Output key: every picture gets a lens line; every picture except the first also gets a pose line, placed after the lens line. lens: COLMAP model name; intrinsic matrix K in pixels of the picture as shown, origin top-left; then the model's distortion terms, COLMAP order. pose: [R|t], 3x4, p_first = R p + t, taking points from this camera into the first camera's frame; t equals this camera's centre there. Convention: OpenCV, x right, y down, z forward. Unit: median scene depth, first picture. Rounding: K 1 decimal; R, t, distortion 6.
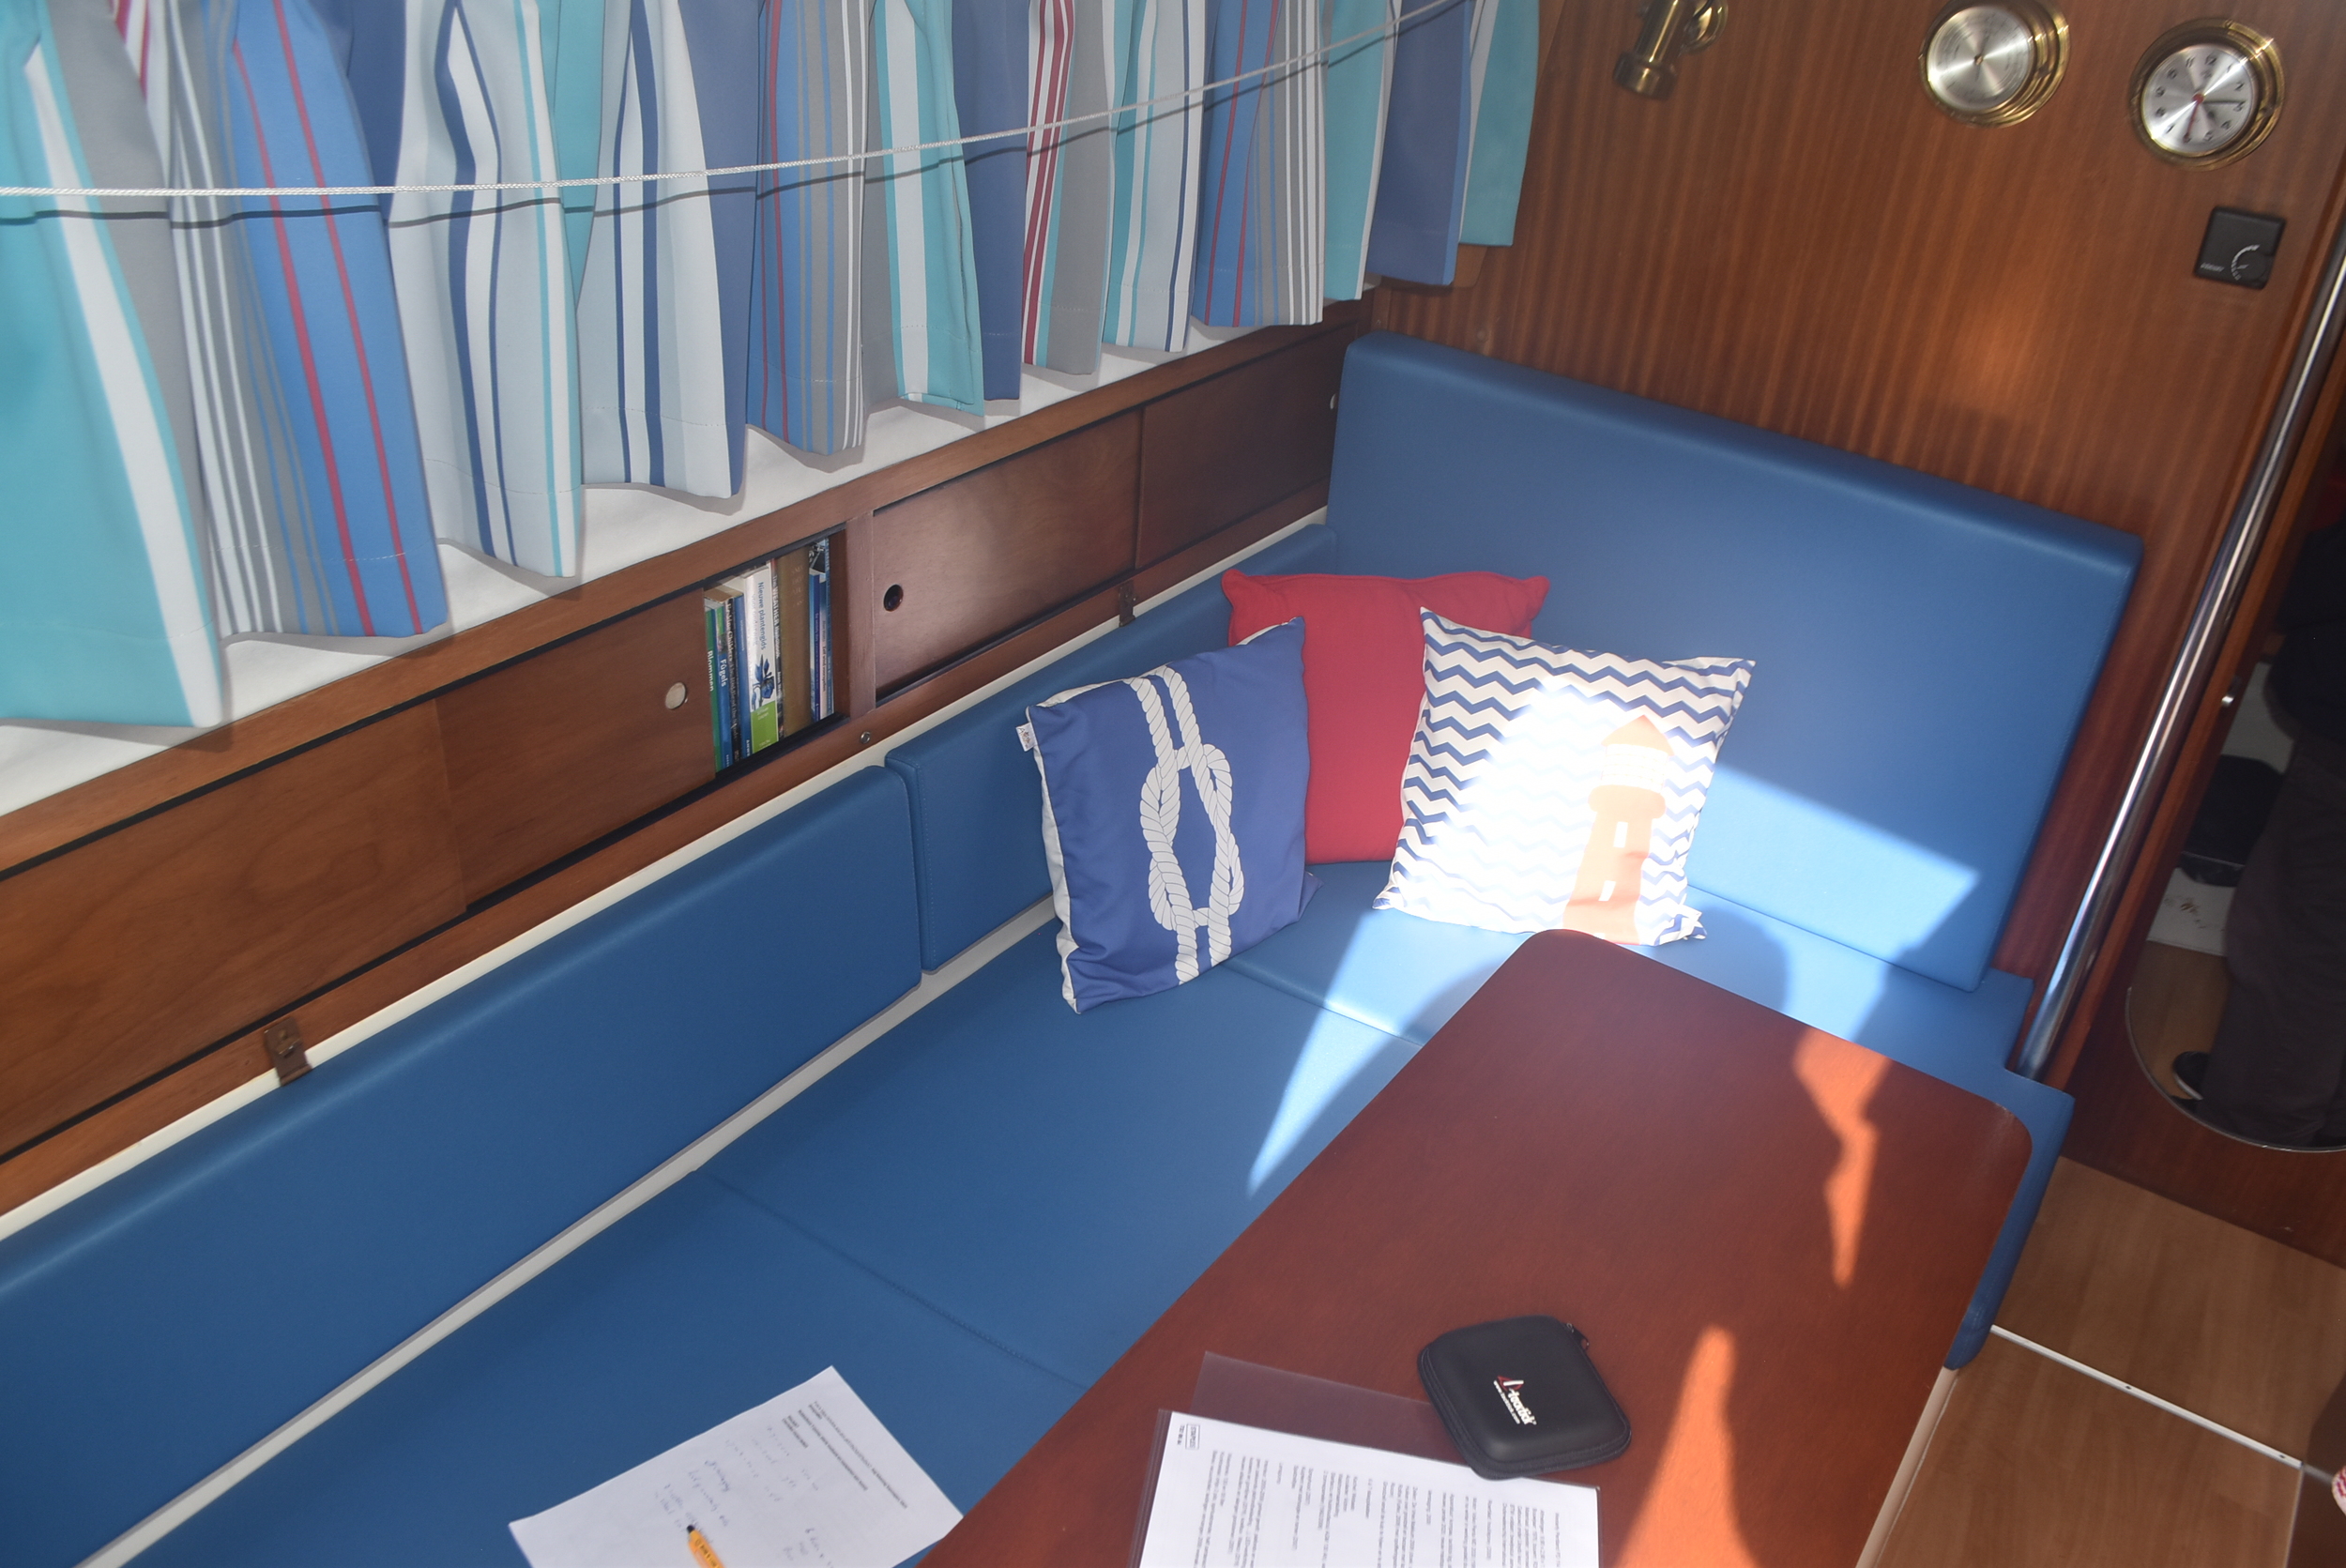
lens RADIAL K [[1878.0, 0, 1140.7], [0, 1878.0, 853.2], [0, 0, 1]] dist [-0.079674, 0.004112]
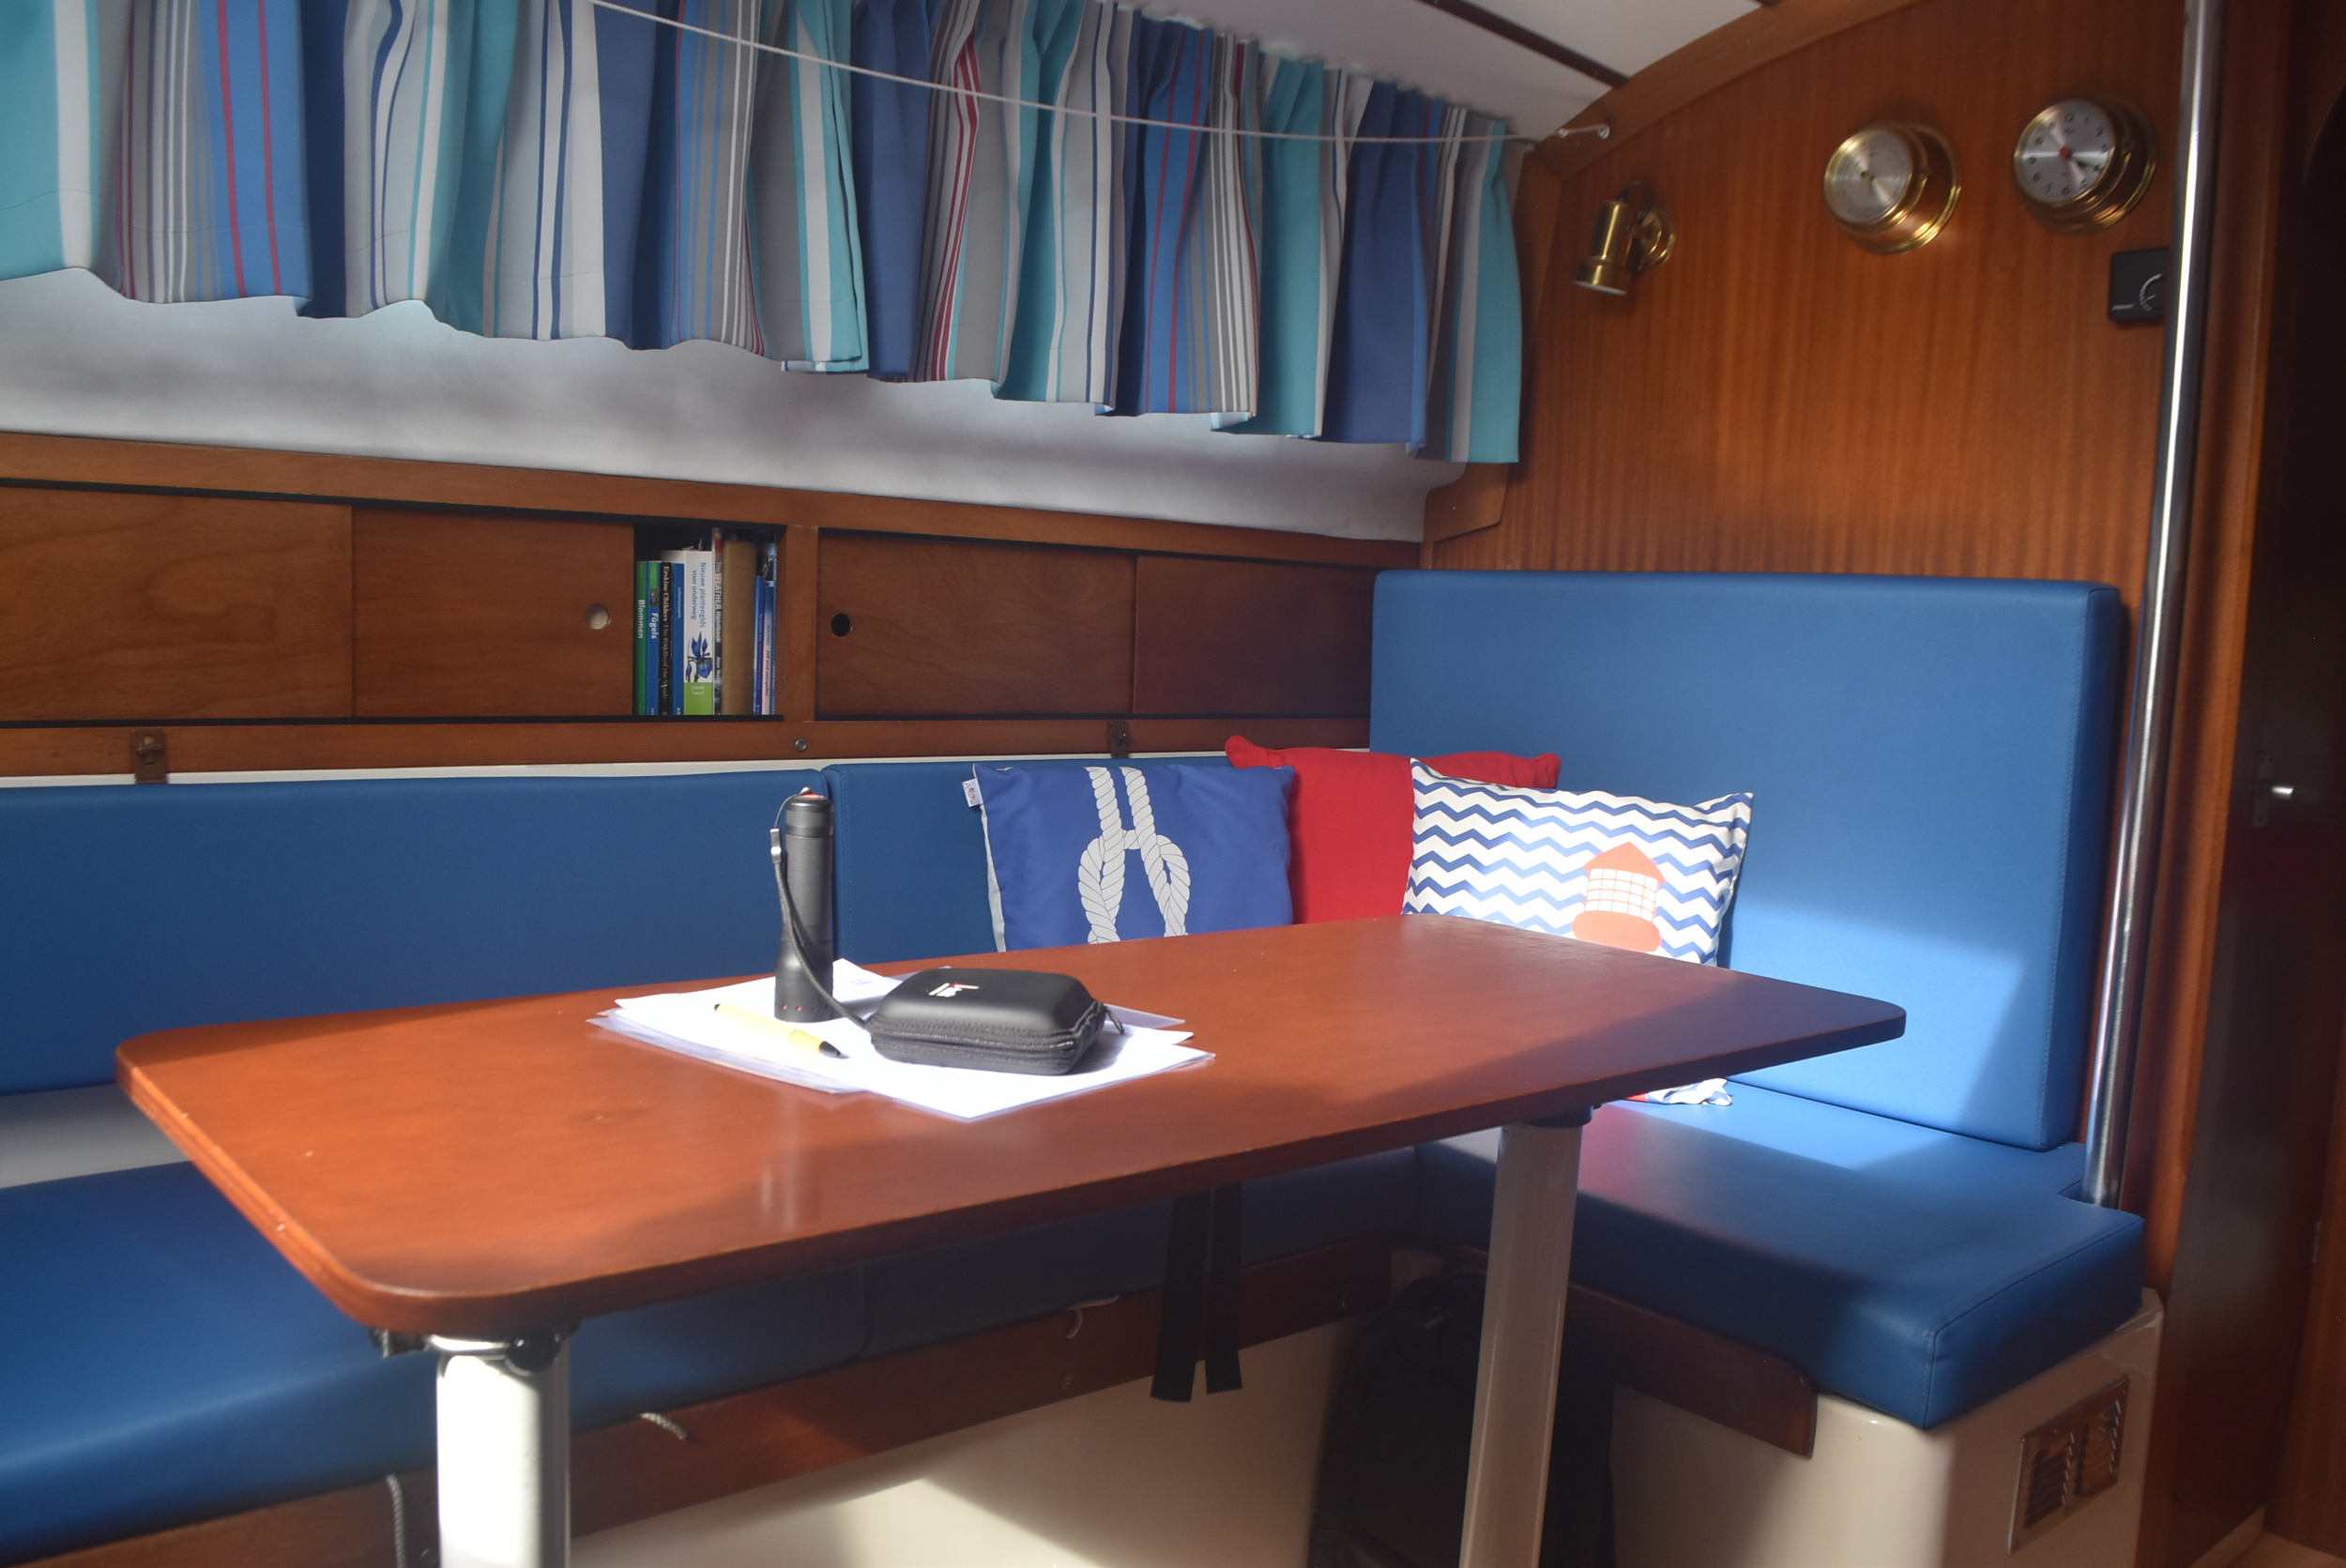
lens RADIAL K [[1878.0, 0, 1140.7], [0, 1878.0, 853.2], [0, 0, 1]] dist [-0.079674, 0.004112]
pose [[0.965913, 0.000073, -0.258868, 0.295497], [-0.114366, 0.897237, -0.426480, 0.396232], [0.232235, 0.441548, 0.866661, 0.121704]]
